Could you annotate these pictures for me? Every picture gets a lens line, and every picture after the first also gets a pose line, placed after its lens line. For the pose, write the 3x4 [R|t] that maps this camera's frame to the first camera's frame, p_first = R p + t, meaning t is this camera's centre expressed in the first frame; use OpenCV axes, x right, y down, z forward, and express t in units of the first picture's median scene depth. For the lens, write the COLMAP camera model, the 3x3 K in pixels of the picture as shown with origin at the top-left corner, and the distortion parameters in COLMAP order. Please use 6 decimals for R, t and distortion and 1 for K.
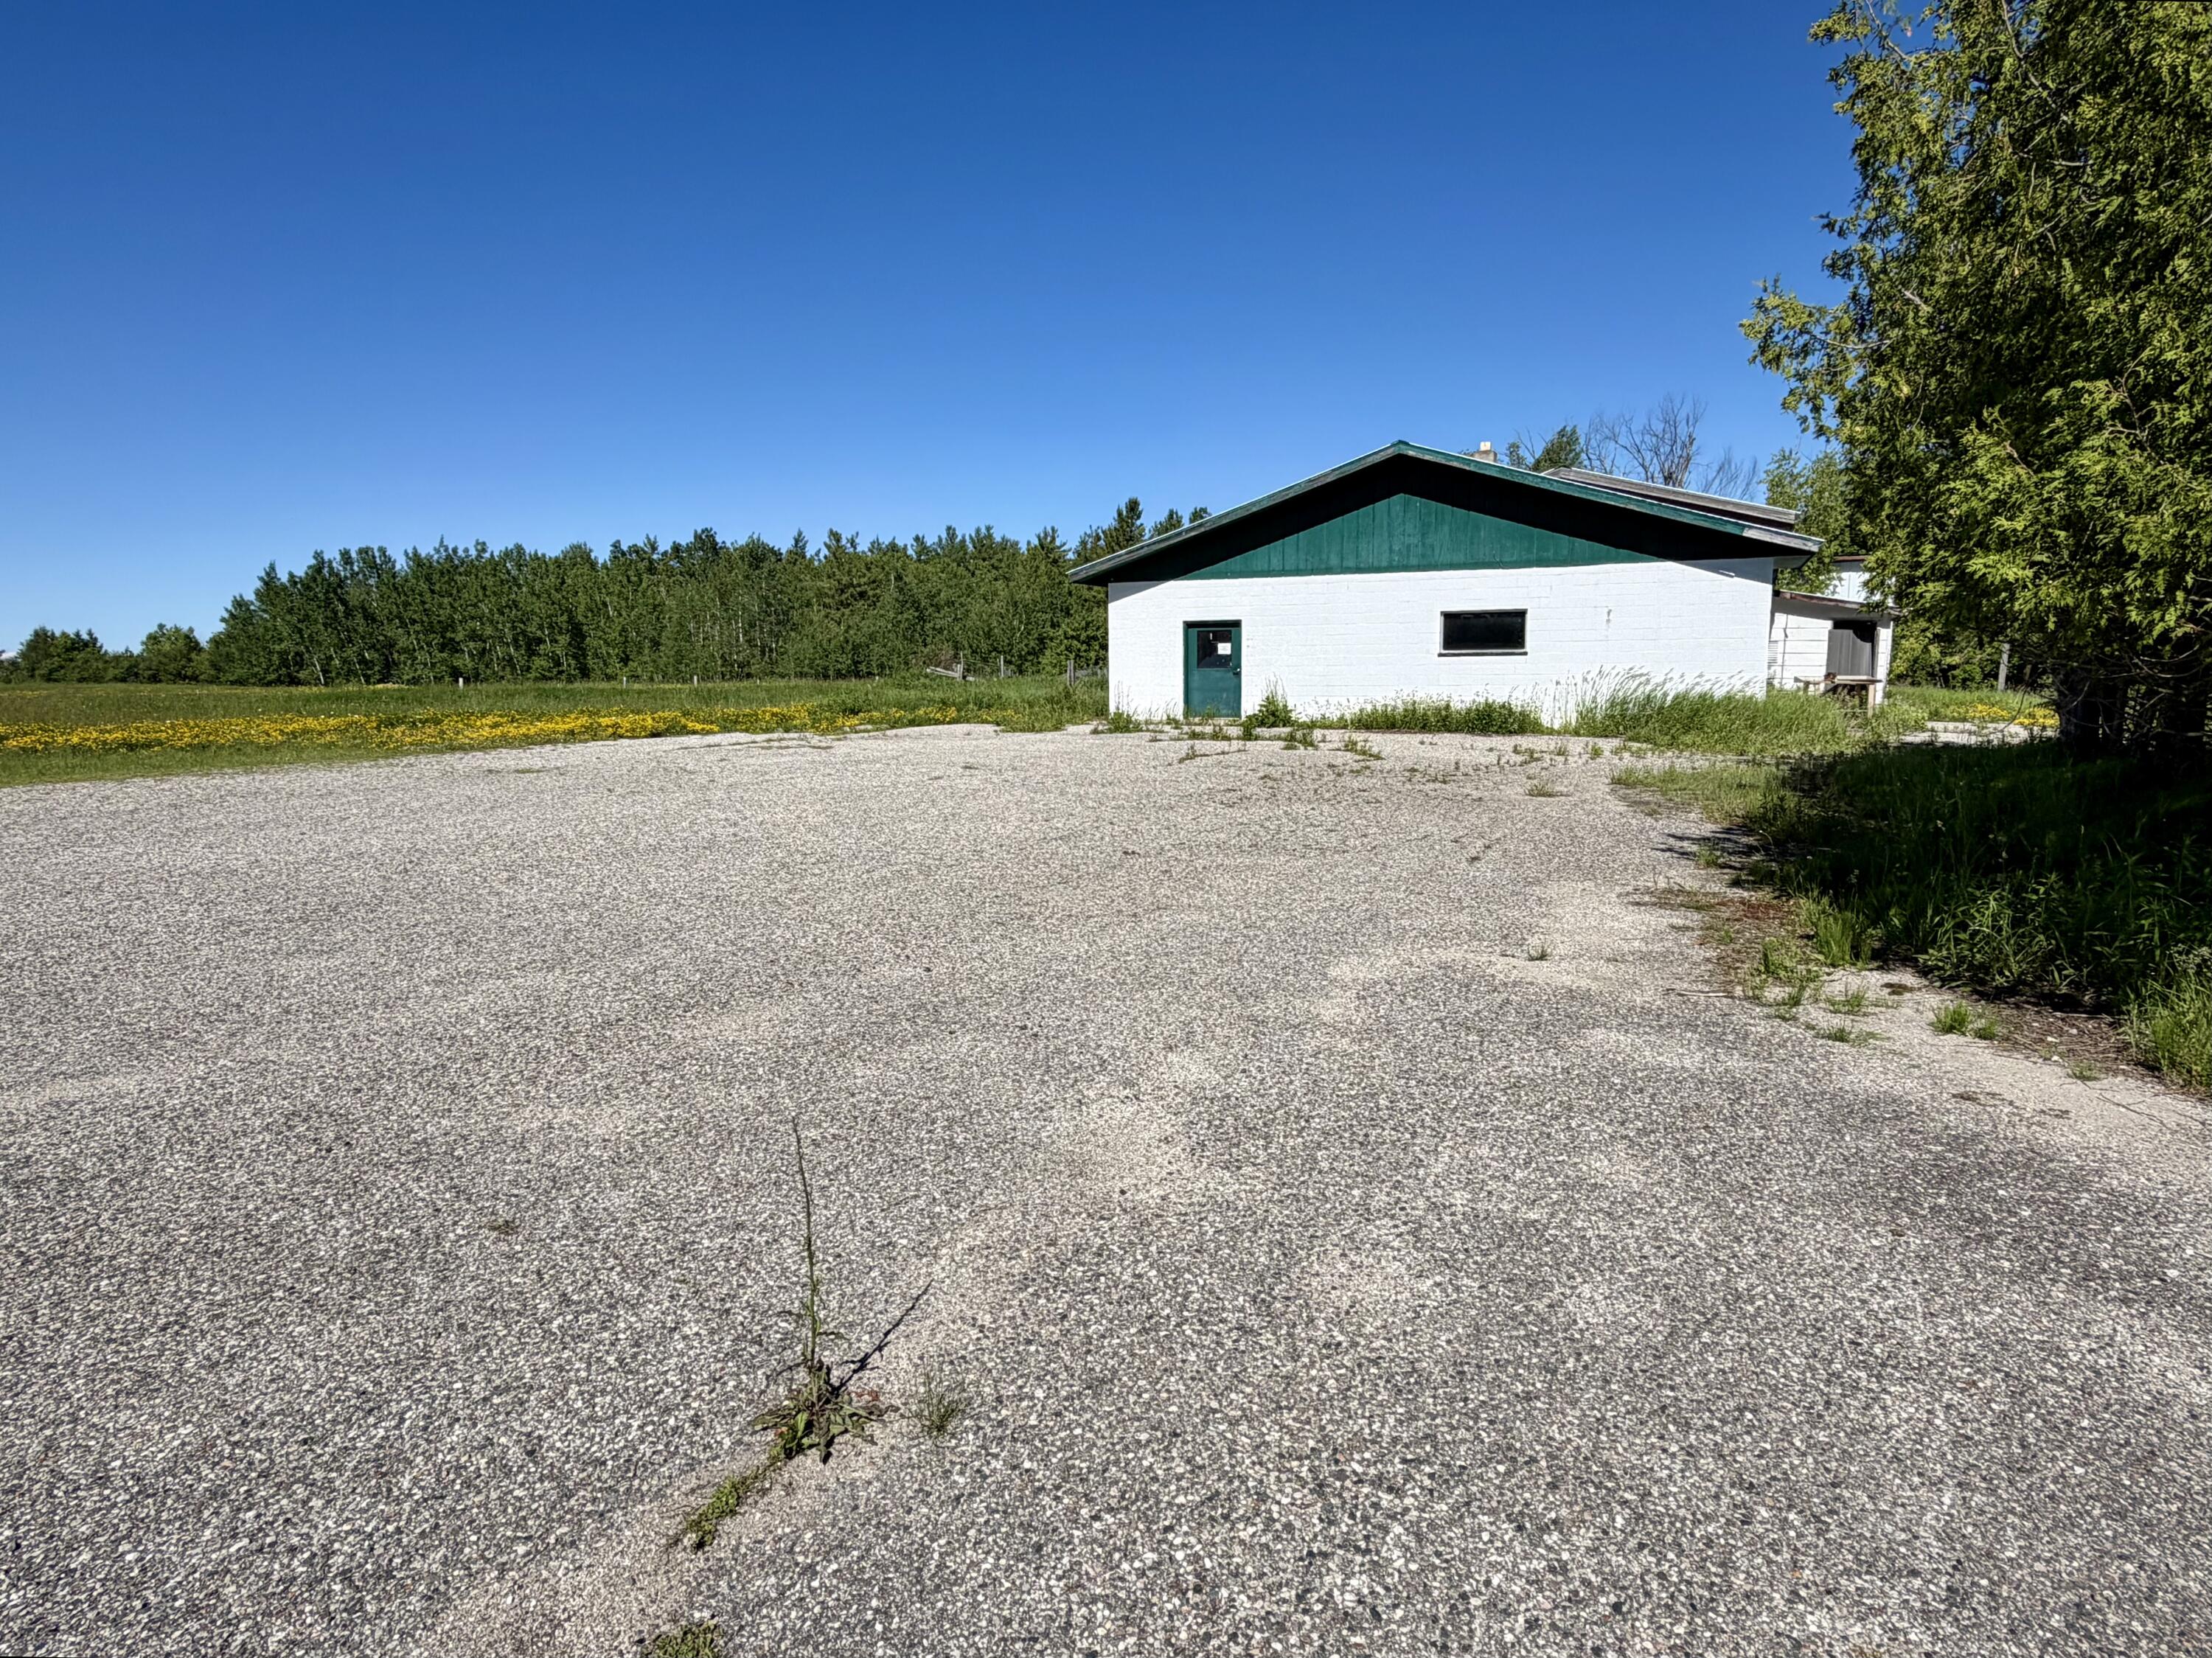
lens RADIAL K [[1233.0, 0, 1093.2], [0, 1233.0, 840.6], [0, 0, 1]] dist [-0.003671, 0.000228]
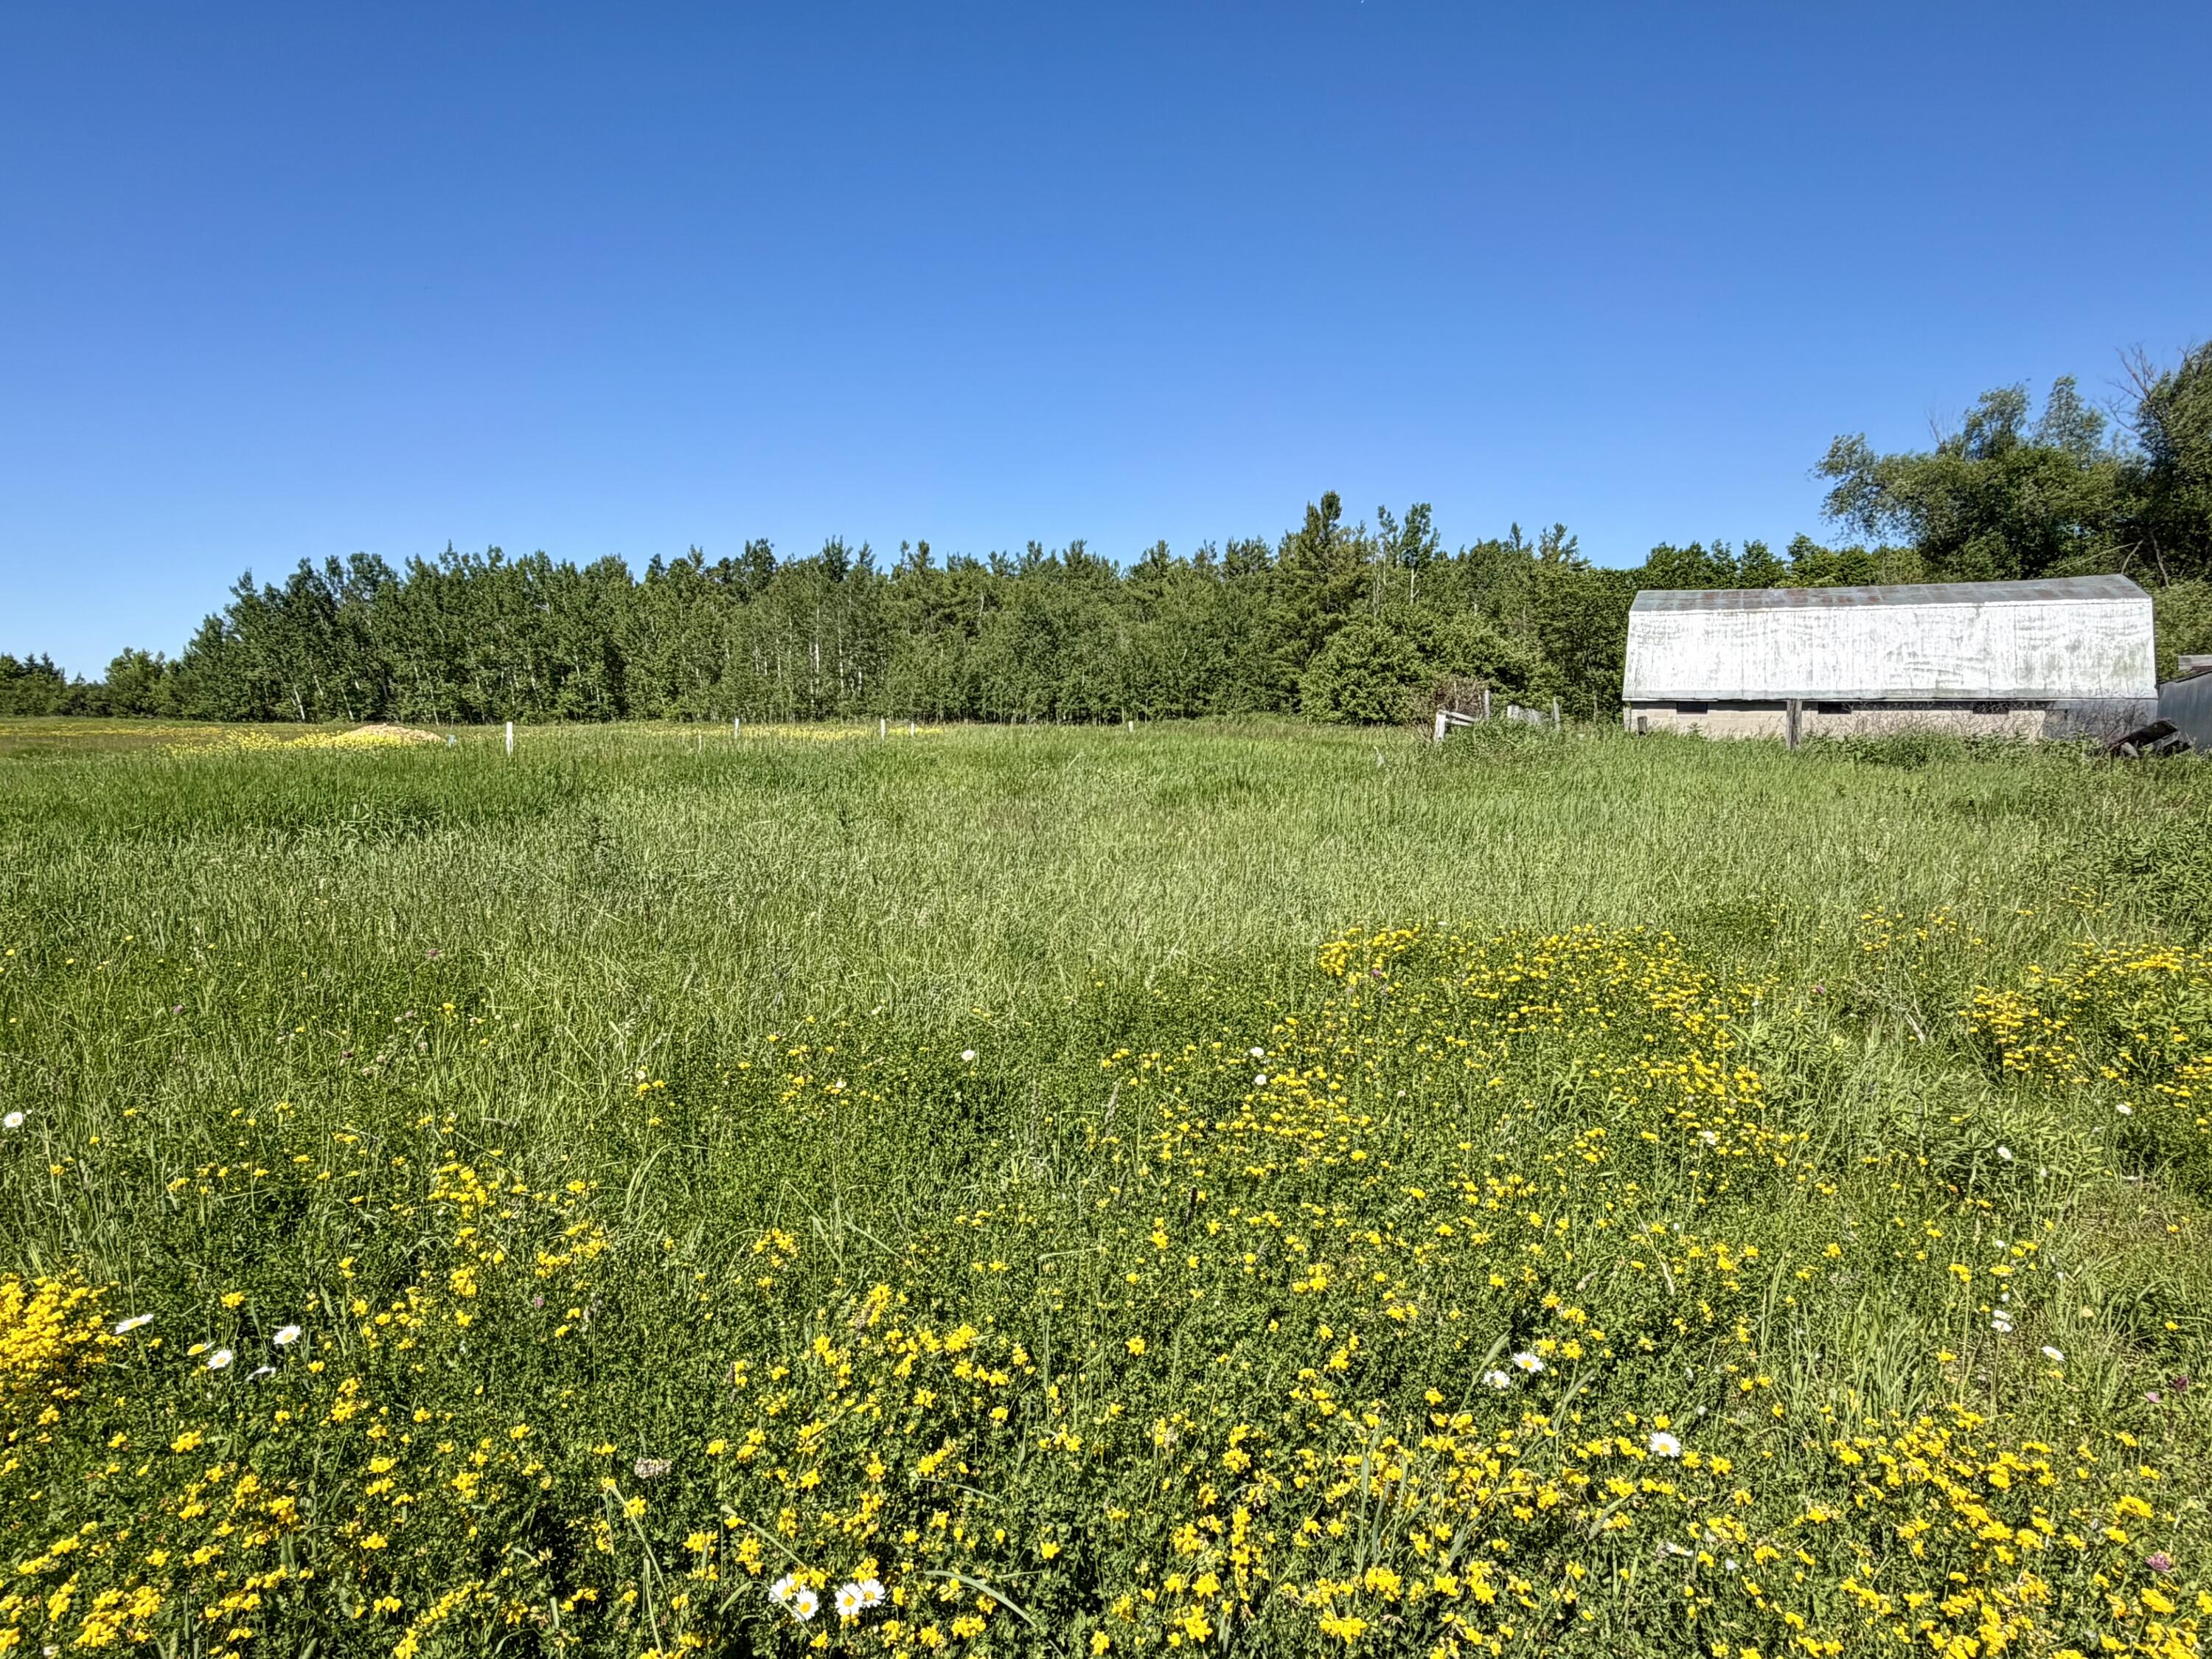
lens RADIAL K [[1364.5, 0, 1099.2], [0, 1364.5, 840.7], [0, 0, 1]] dist [0.015316, -0.009376]
pose [[0.999330, 0.011478, -0.034755, -0.066403], [-0.012905, 0.999071, -0.041121, -0.016744], [0.034250, 0.041542, 0.998550, 0.116307]]
